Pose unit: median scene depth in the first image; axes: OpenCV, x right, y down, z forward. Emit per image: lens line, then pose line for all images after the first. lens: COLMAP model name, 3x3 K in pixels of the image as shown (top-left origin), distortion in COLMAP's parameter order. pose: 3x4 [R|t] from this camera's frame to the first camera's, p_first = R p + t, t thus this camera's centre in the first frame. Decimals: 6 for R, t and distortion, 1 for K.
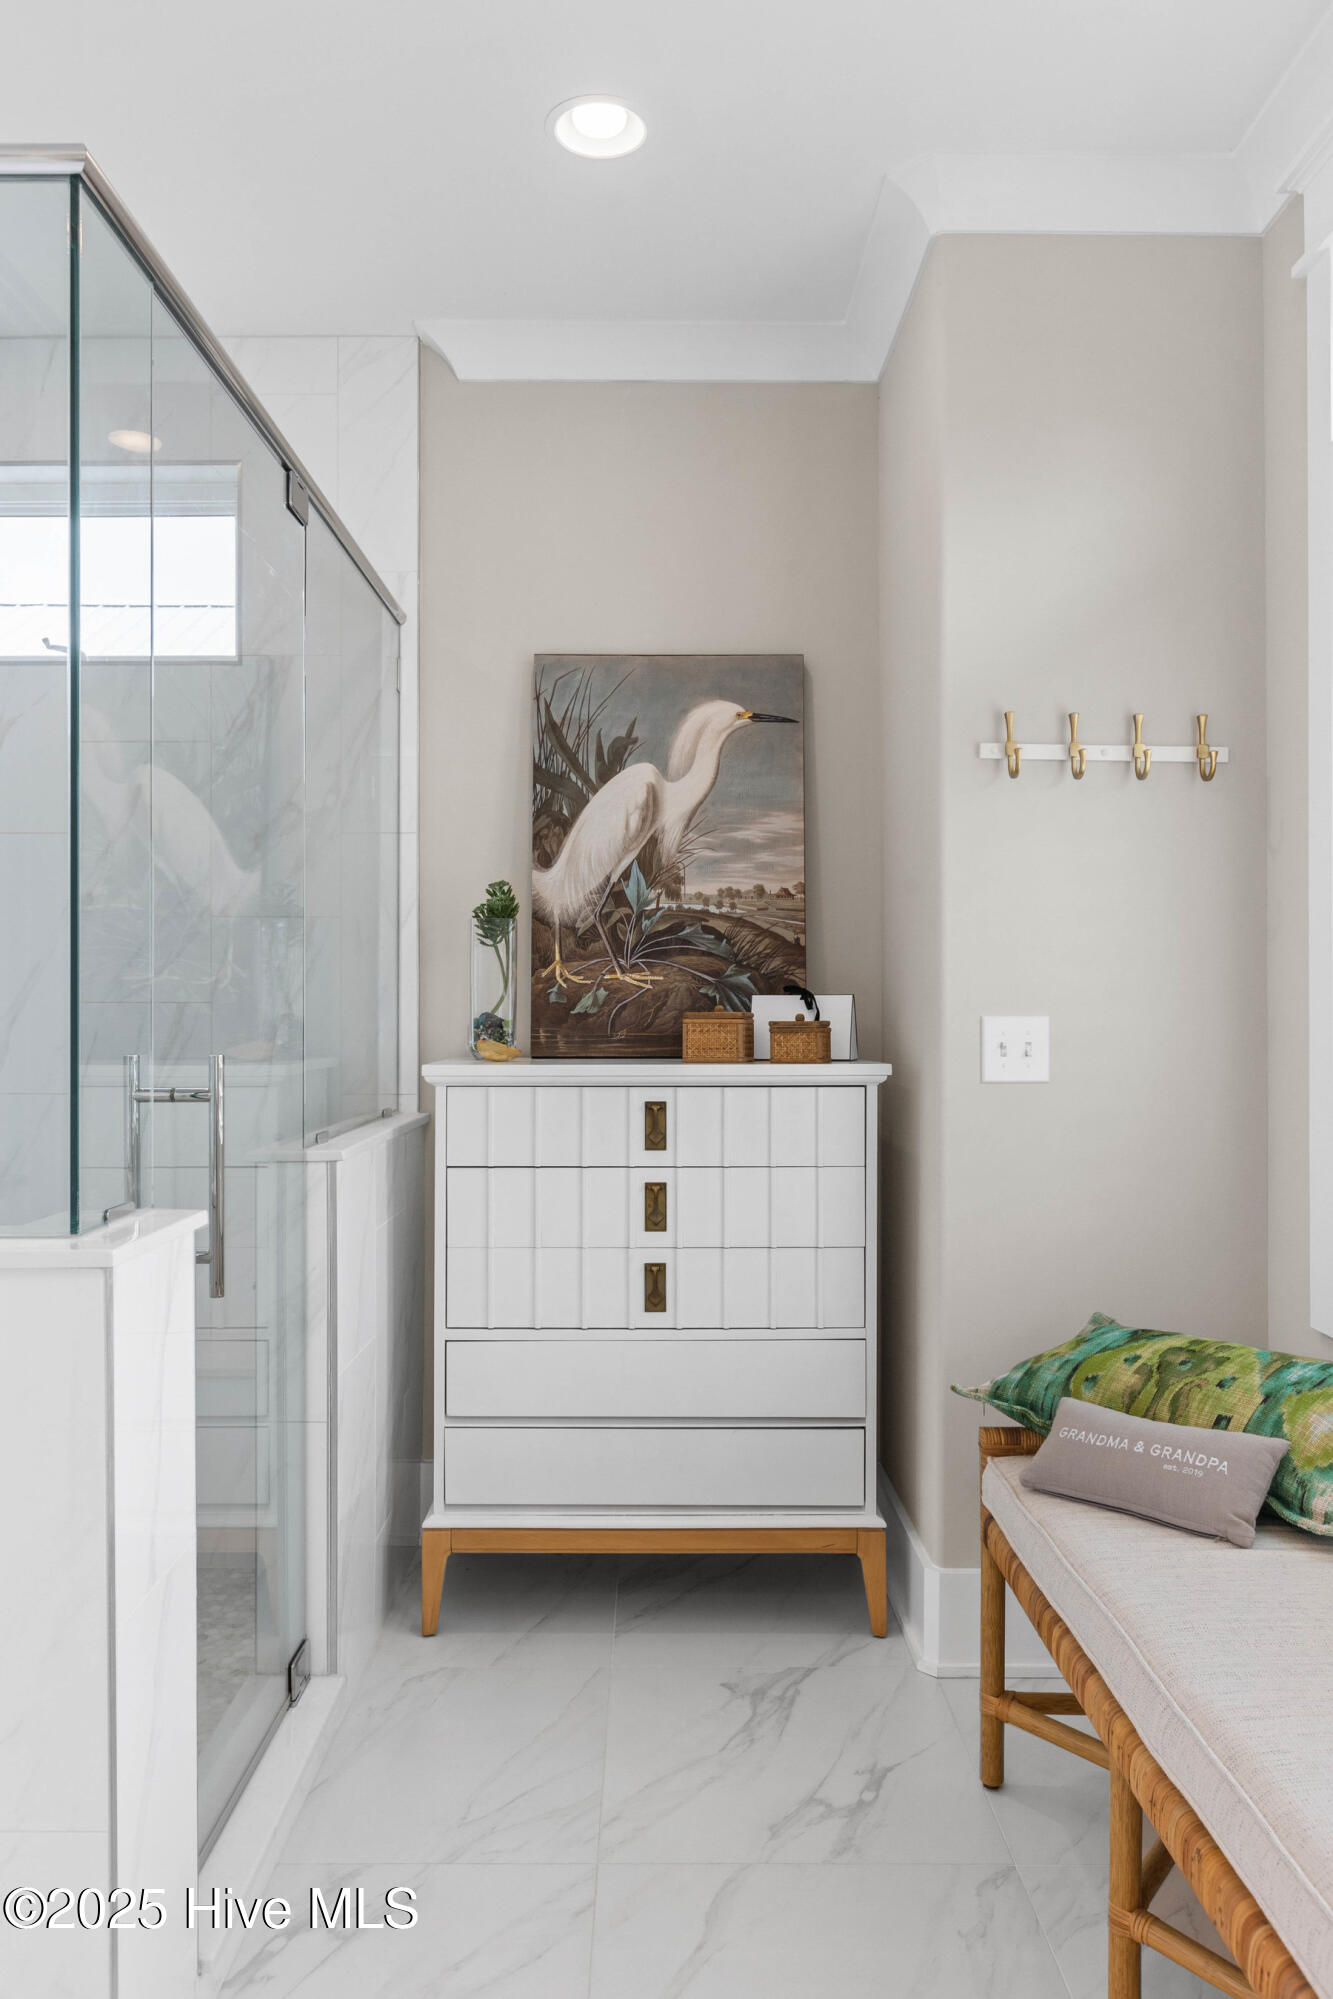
lens RADIAL K [[1429.2, 0, 666.3], [0, 1429.2, 1002.0], [0, 0, 1]] dist [-0.005096, 0.000929]
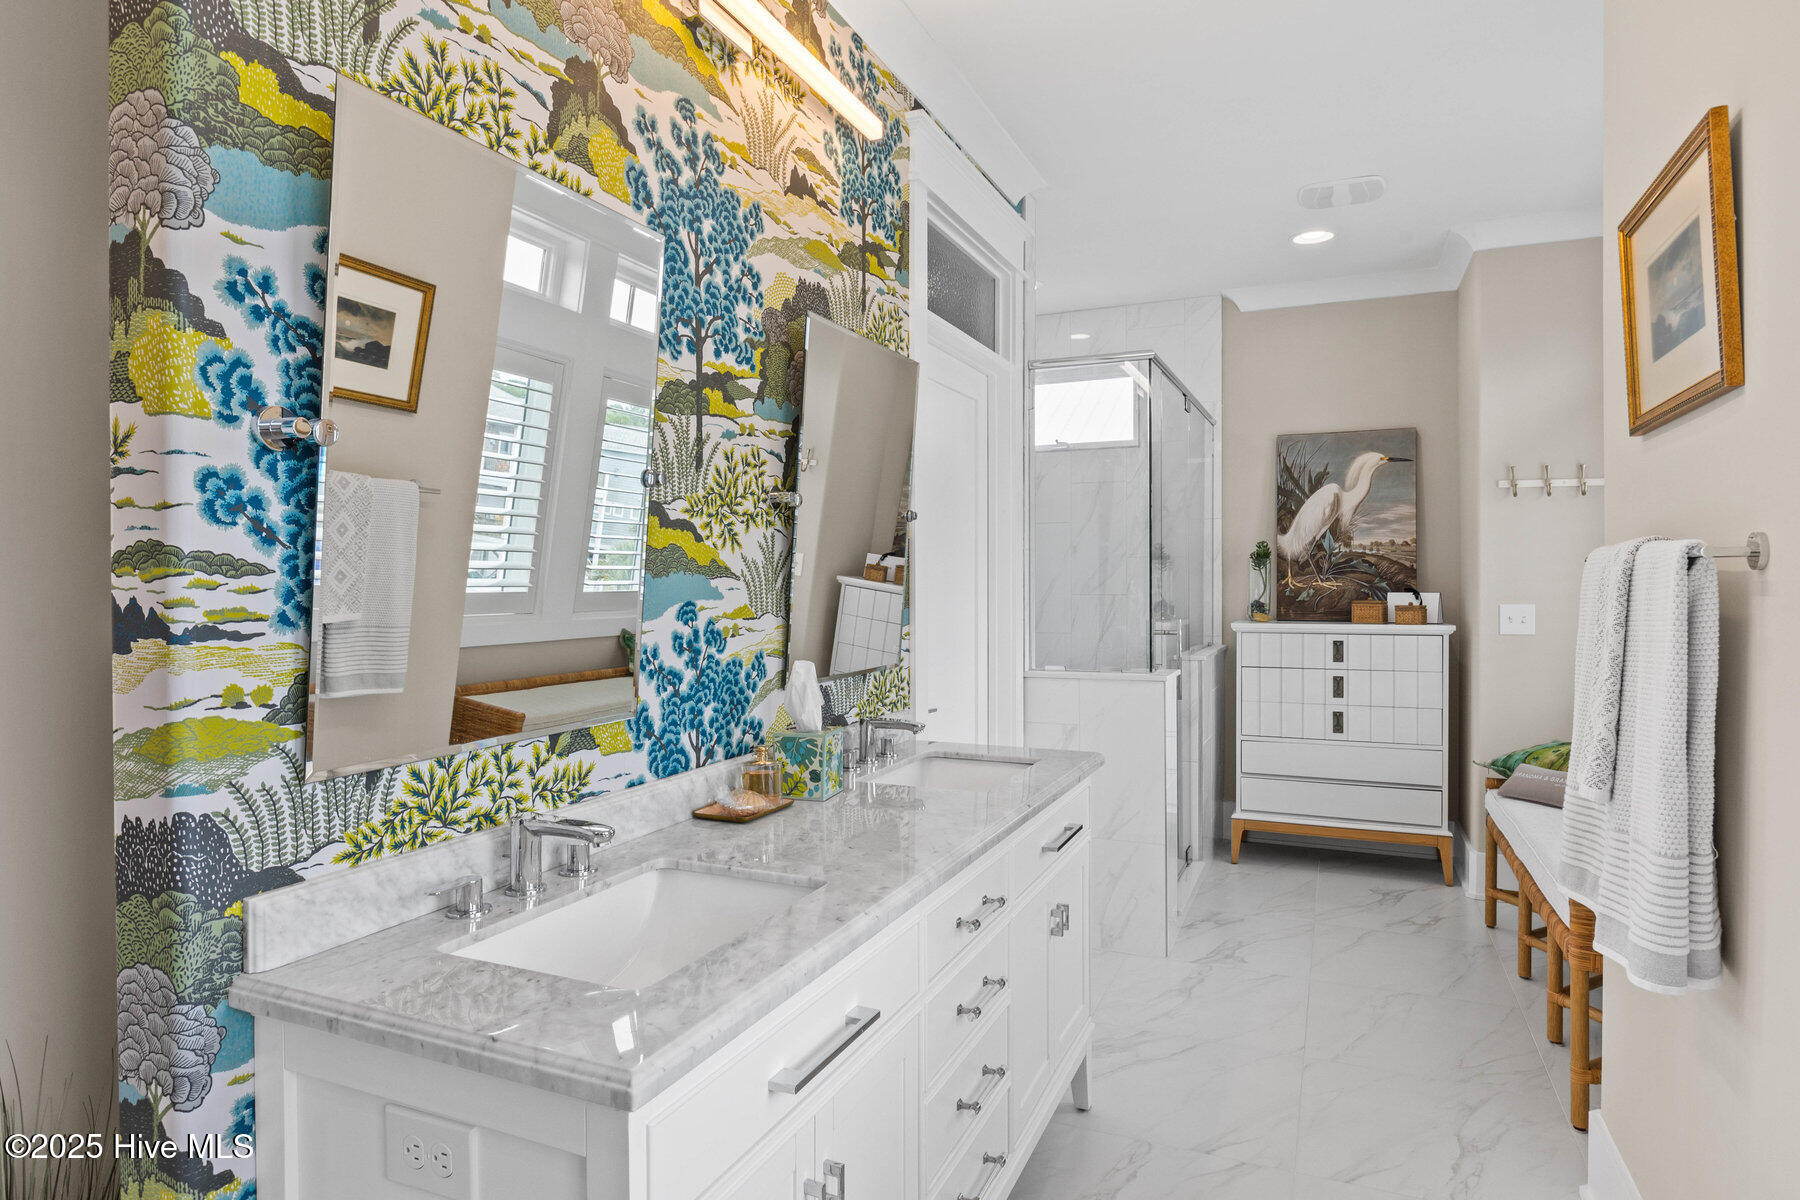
lens RADIAL K [[1025.3, 0, 896.1], [0, 1025.3, 587.8], [0, 0, 1]] dist [0.003299, 0.001673]
pose [[0.914353, -0.000363, -0.404917, 0.009308], [0.004631, 0.999944, 0.009562, -0.030054], [0.404890, -0.010618, 0.914304, -0.701014]]
